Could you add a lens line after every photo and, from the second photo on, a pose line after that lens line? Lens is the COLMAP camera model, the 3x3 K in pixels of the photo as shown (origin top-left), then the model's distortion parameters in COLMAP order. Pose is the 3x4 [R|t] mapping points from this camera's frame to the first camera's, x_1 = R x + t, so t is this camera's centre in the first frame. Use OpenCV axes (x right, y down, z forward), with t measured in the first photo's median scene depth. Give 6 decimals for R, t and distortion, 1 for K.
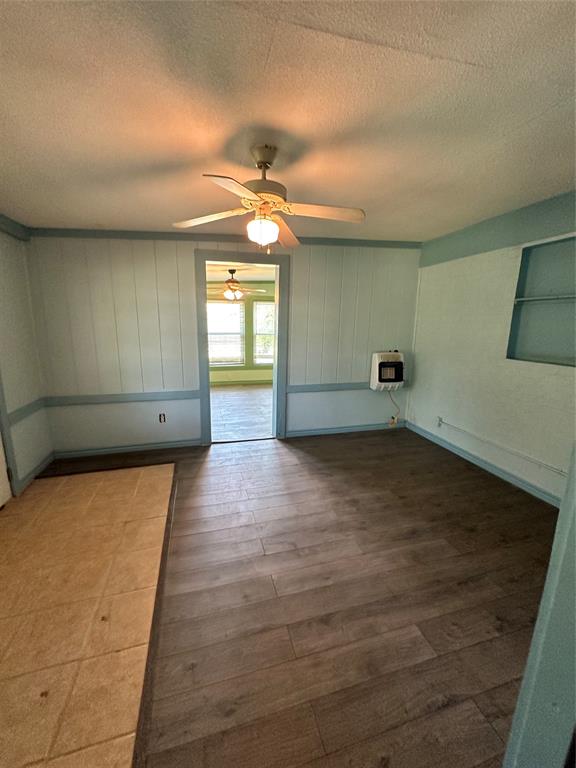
lens RADIAL K [[307.4, 0, 287.2], [0, 307.4, 384.6], [0, 0, 1]] dist [-0.005529, 0.001217]
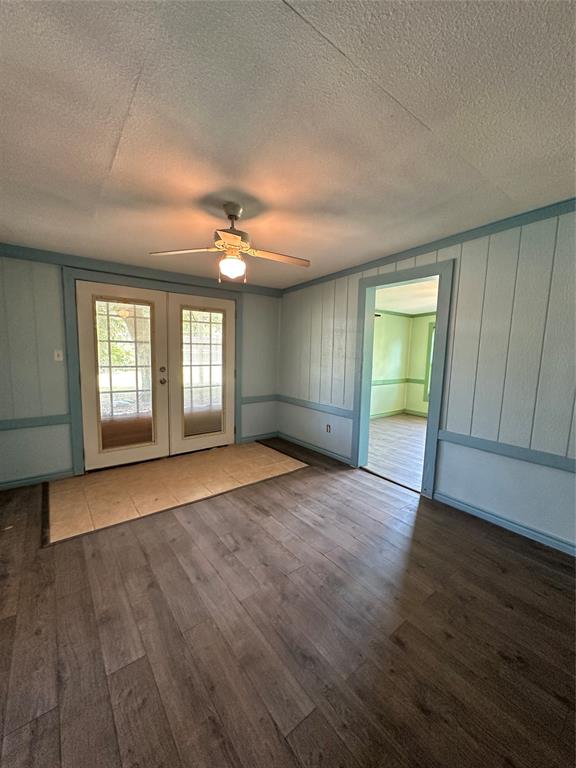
lens RADIAL K [[307.4, 0, 287.5], [0, 307.4, 384.2], [0, 0, 1]] dist [-0.005529, 0.001217]
pose [[0.372153, 0.102355, -0.922510, 0.748425], [-0.203699, 0.978677, 0.026412, -0.068614], [0.905543, 0.178085, 0.385068, 0.496341]]
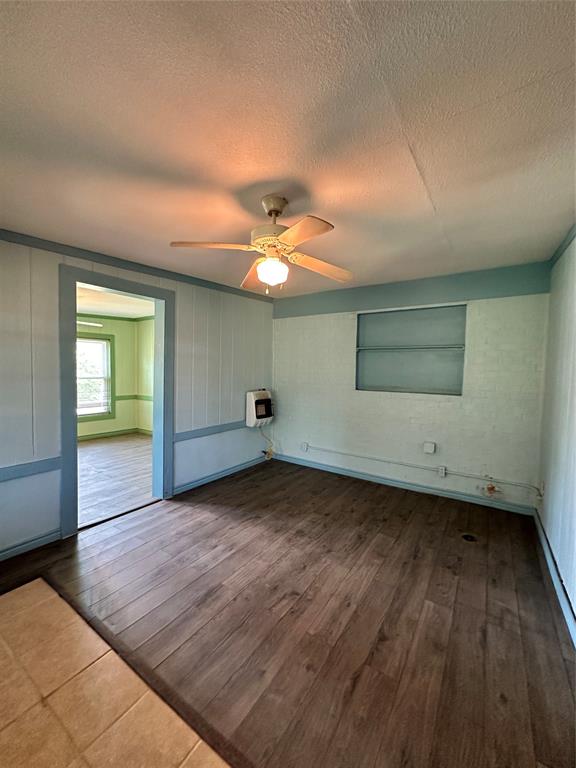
lens RADIAL K [[307.4, 0, 287.9], [0, 307.4, 384.5], [0, 0, 1]] dist [-0.005529, 0.001217]
pose [[0.761140, -0.034765, 0.647655, -0.438871], [0.124093, 0.987921, -0.092807, -0.019789], [-0.636606, 0.151008, 0.756260, 0.156204]]
